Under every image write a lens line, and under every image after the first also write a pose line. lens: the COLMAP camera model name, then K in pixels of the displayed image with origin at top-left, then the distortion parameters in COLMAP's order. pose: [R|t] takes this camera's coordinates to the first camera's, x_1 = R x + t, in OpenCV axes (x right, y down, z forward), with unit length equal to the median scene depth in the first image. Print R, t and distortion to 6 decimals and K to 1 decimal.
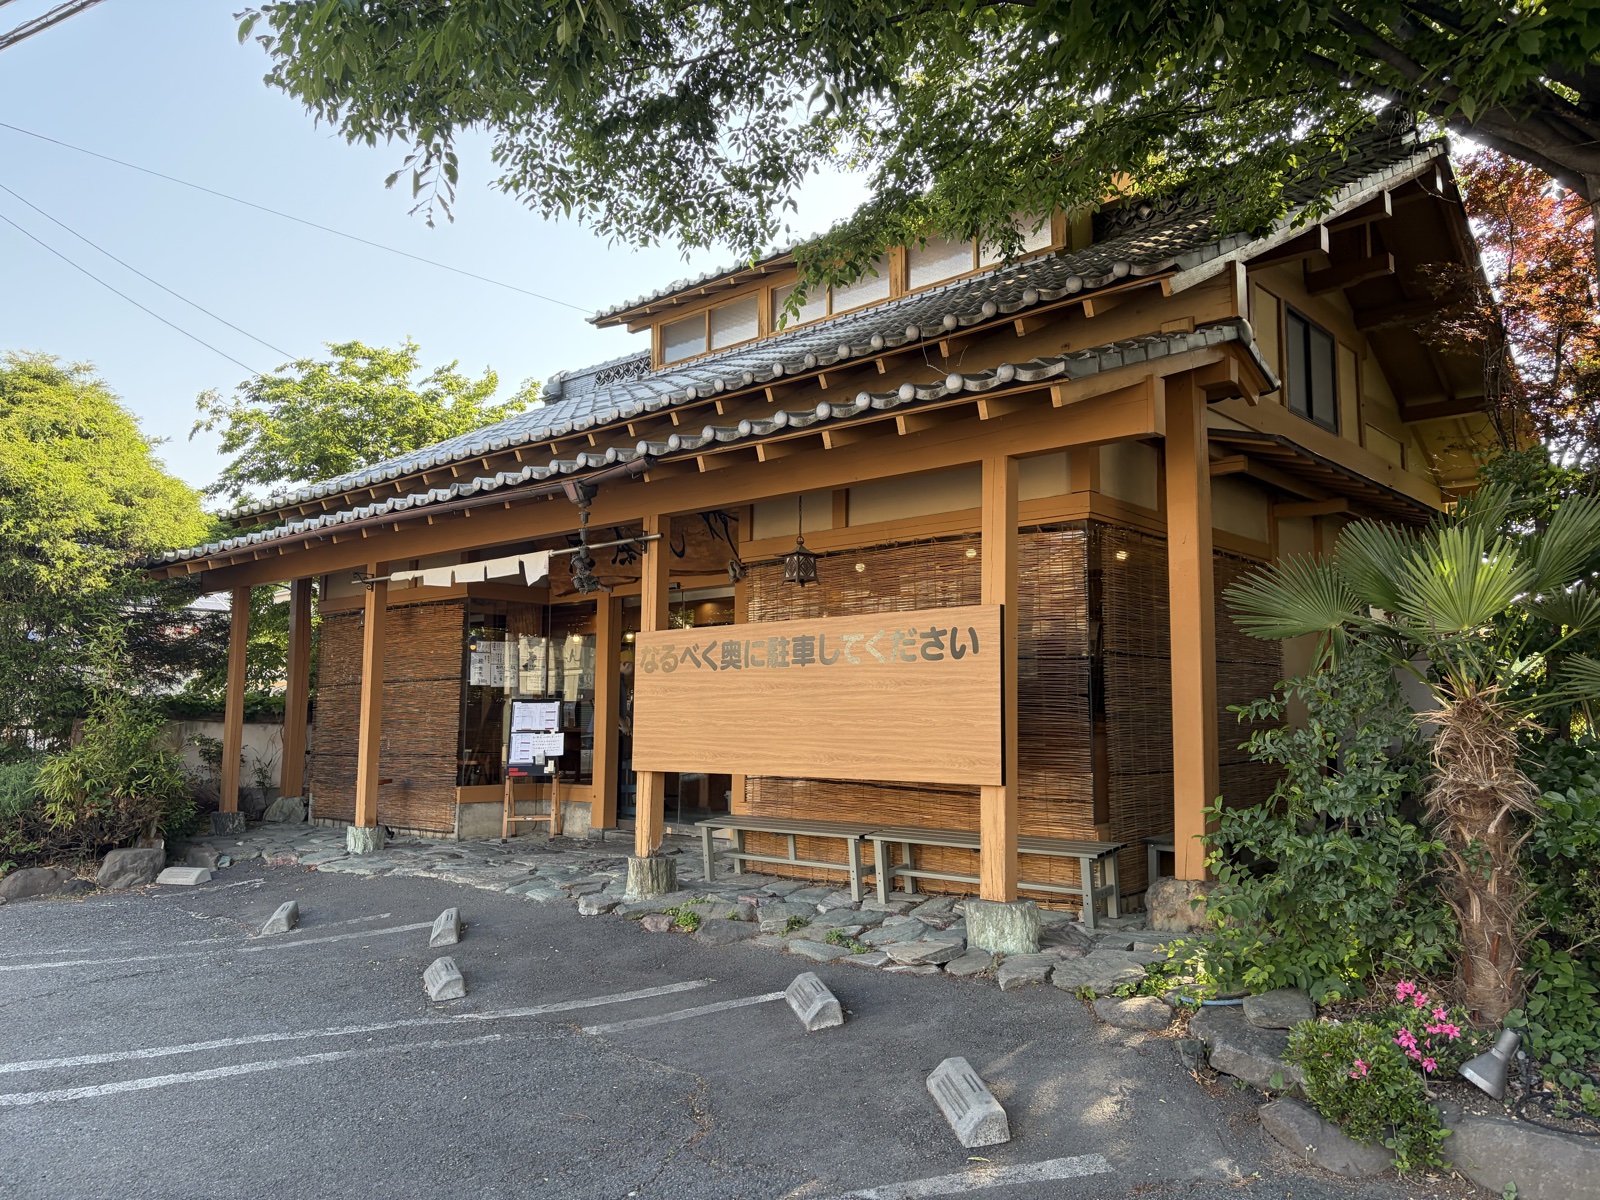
lens RADIAL K [[1198.1, 0, 800.0], [0, 1198.1, 600.0], [0, 0, 1]] dist [0.048367, -0.078879]
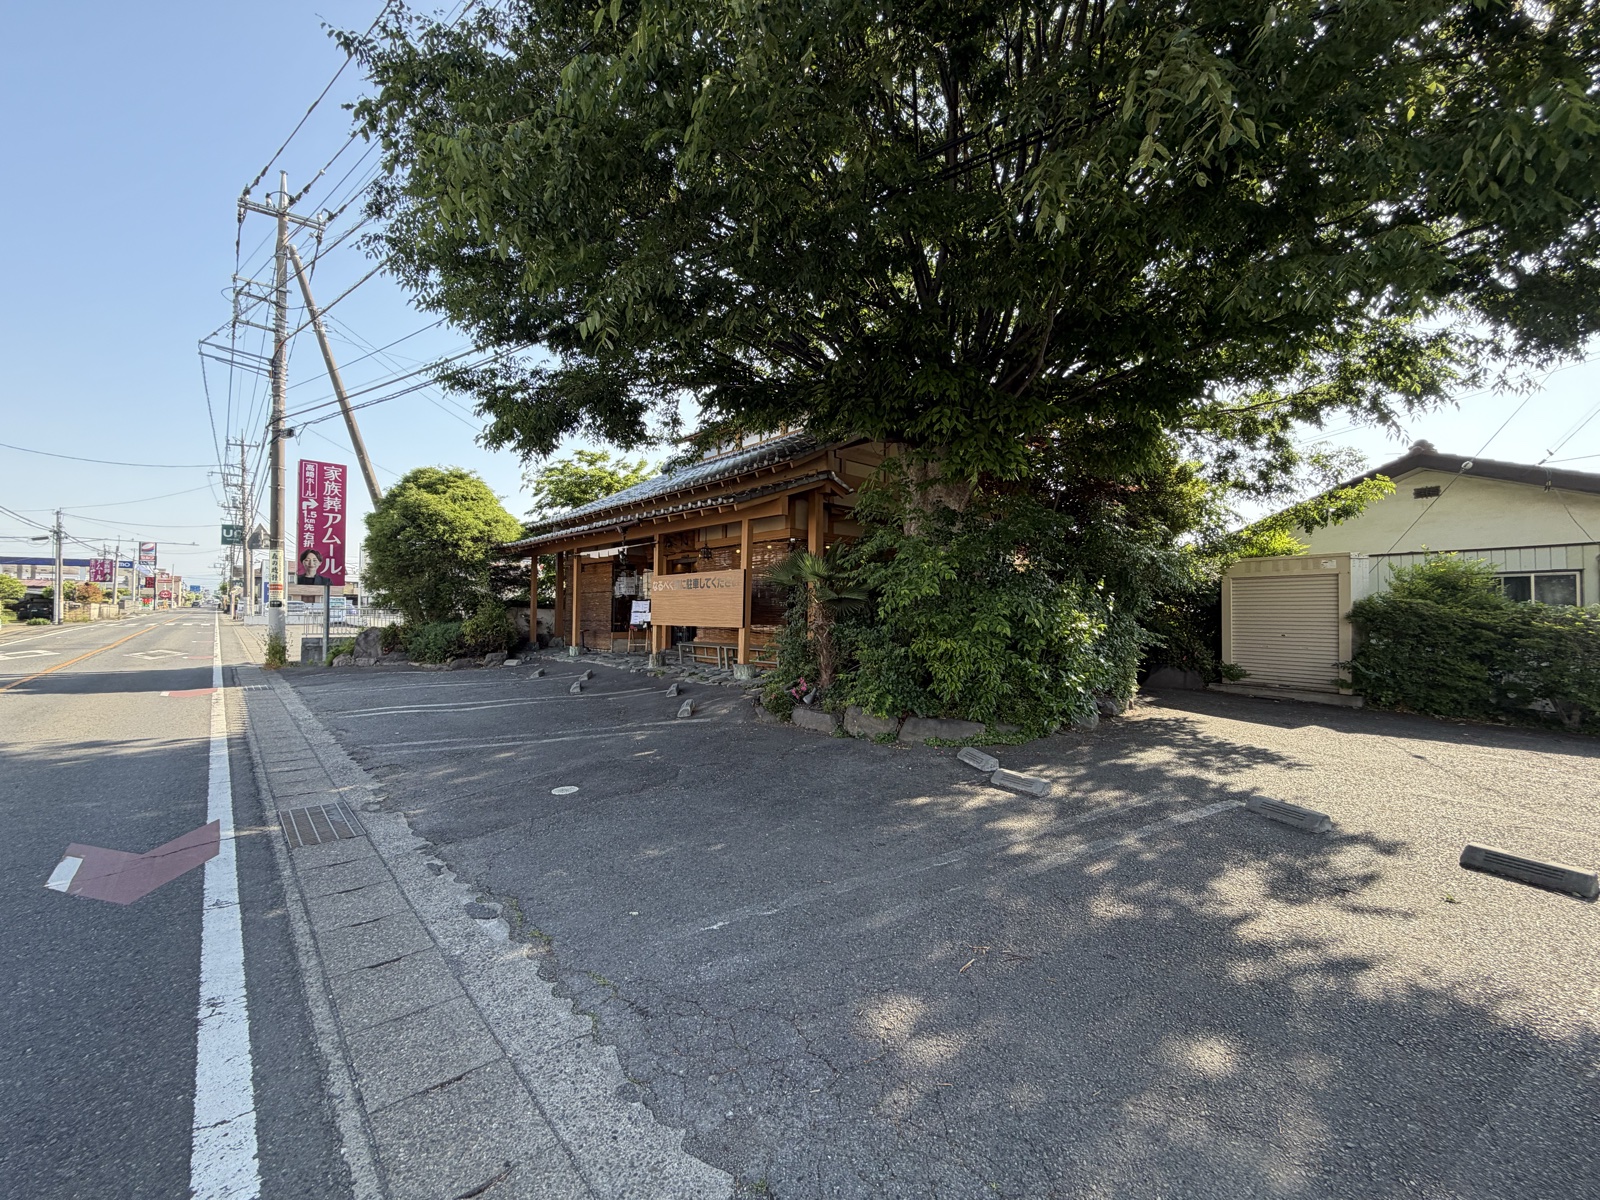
lens RADIAL K [[670.8, 0, 800.0], [0, 670.8, 600.0], [0, 0, 1]] dist [-0.000833, -0.000067]
pose [[0.992847, 0.003090, -0.119351, 0.302642], [0.006717, 0.996636, 0.081684, -0.033208], [0.119202, -0.081902, 0.989486, -0.399958]]
